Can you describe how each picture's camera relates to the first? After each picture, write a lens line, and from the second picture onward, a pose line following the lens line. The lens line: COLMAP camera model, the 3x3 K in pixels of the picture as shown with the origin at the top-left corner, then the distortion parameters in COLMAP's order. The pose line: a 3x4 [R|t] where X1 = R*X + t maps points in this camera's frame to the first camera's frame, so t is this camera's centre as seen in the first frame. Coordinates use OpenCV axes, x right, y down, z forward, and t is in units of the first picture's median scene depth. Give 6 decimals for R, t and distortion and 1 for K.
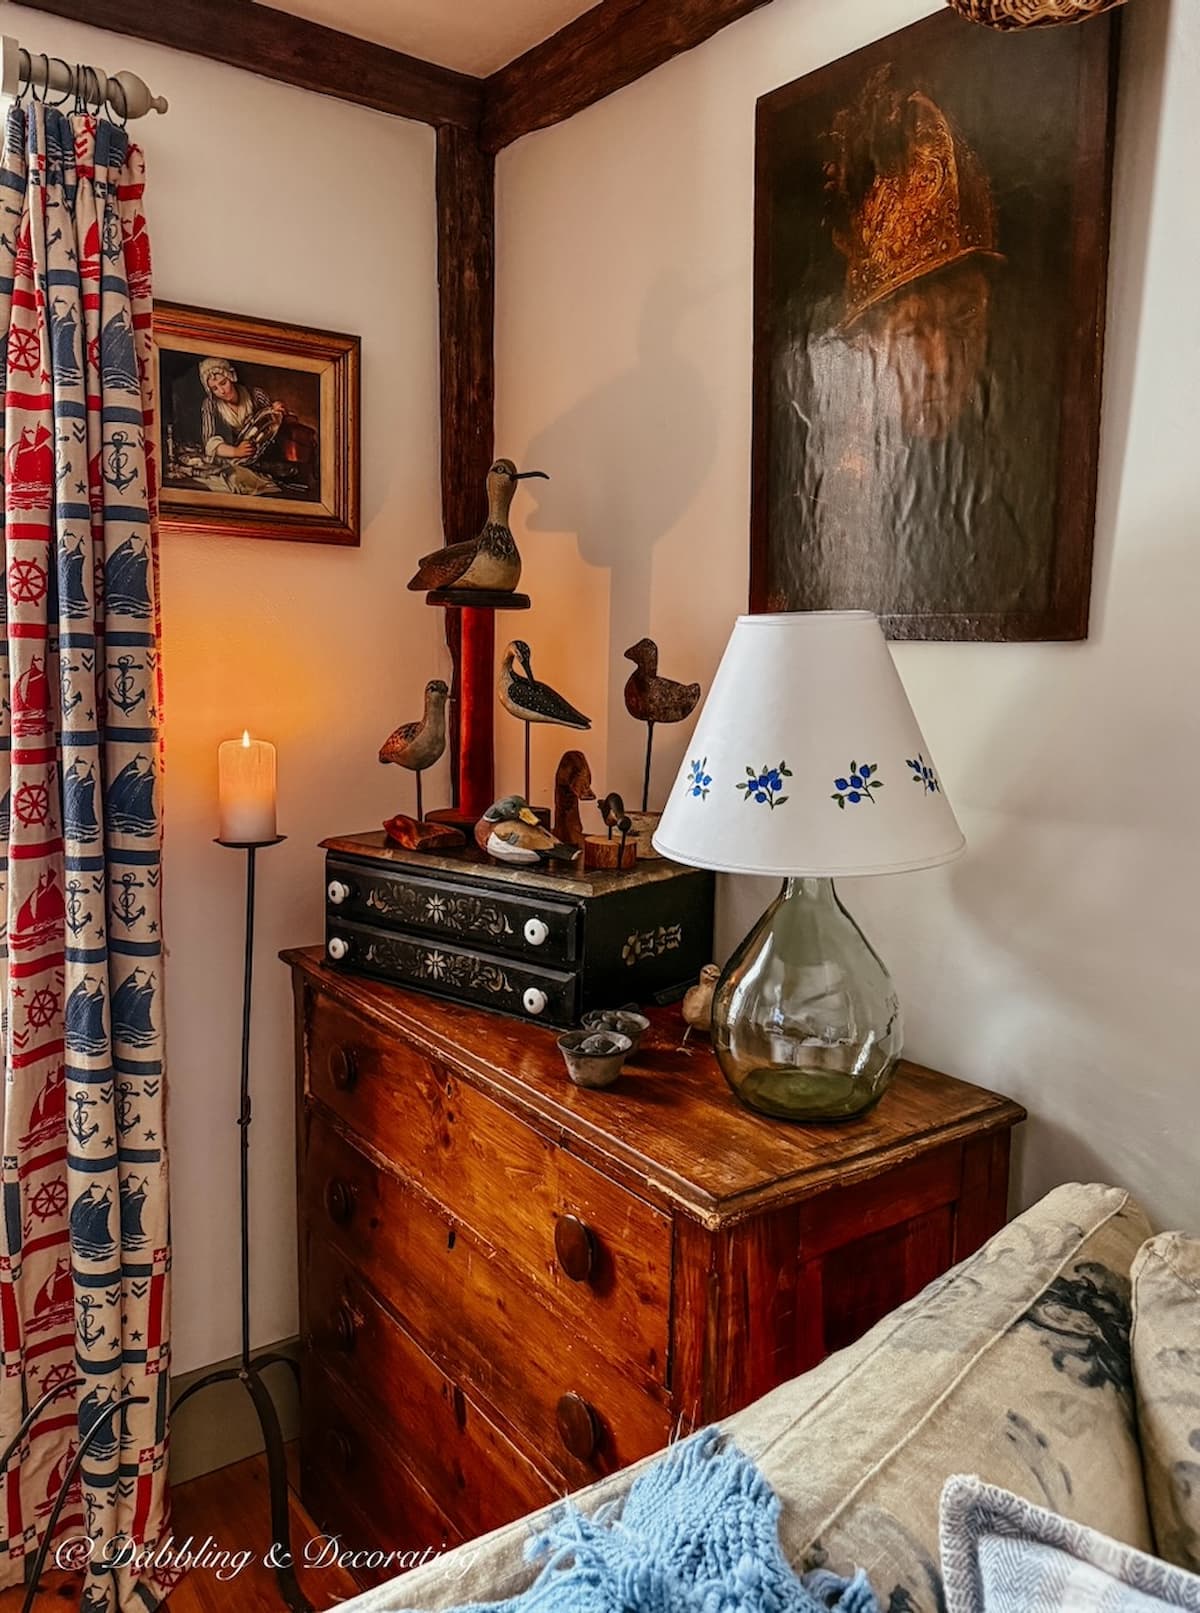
lens RADIAL K [[1142.6, 0, 604.5], [0, 1142.6, 801.9], [0, 0, 1]] dist [0.011545, -0.027090]
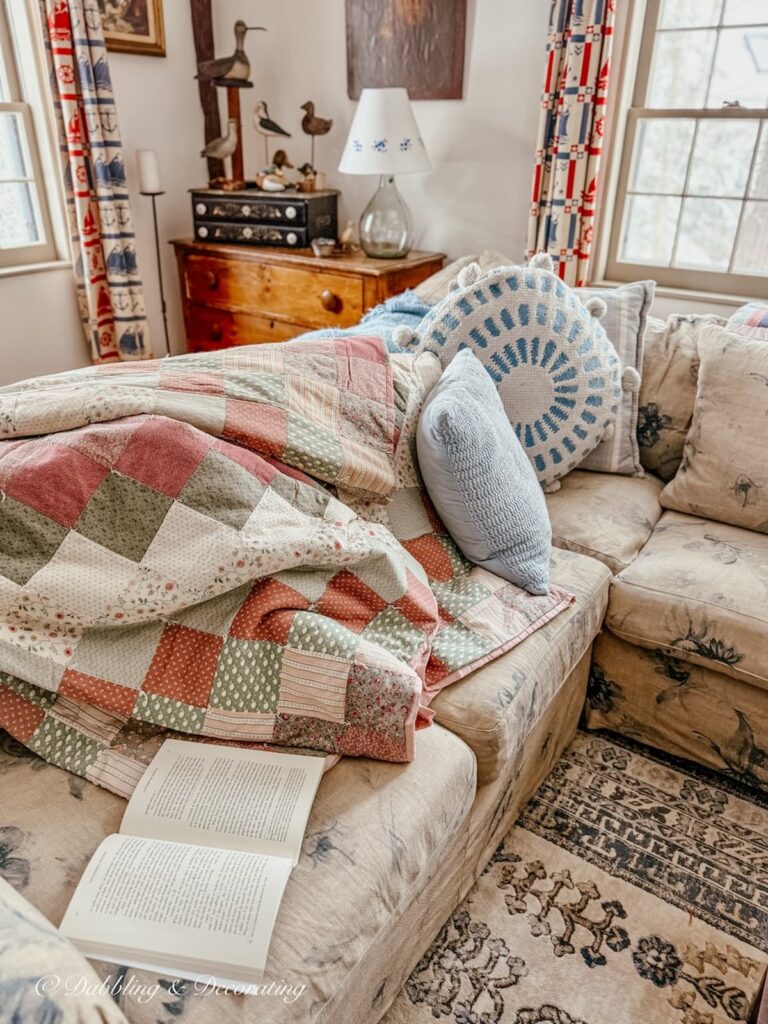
lens RADIAL K [[725.4, 0, 383.1], [0, 725.4, 511.3], [0, 0, 1]] dist [0.011545, -0.027090]
pose [[0.938991, -0.165255, 0.301639, -0.484876], [0.051493, 0.934669, 0.351770, 0.171354], [-0.340064, -0.314777, 0.886156, -0.898280]]
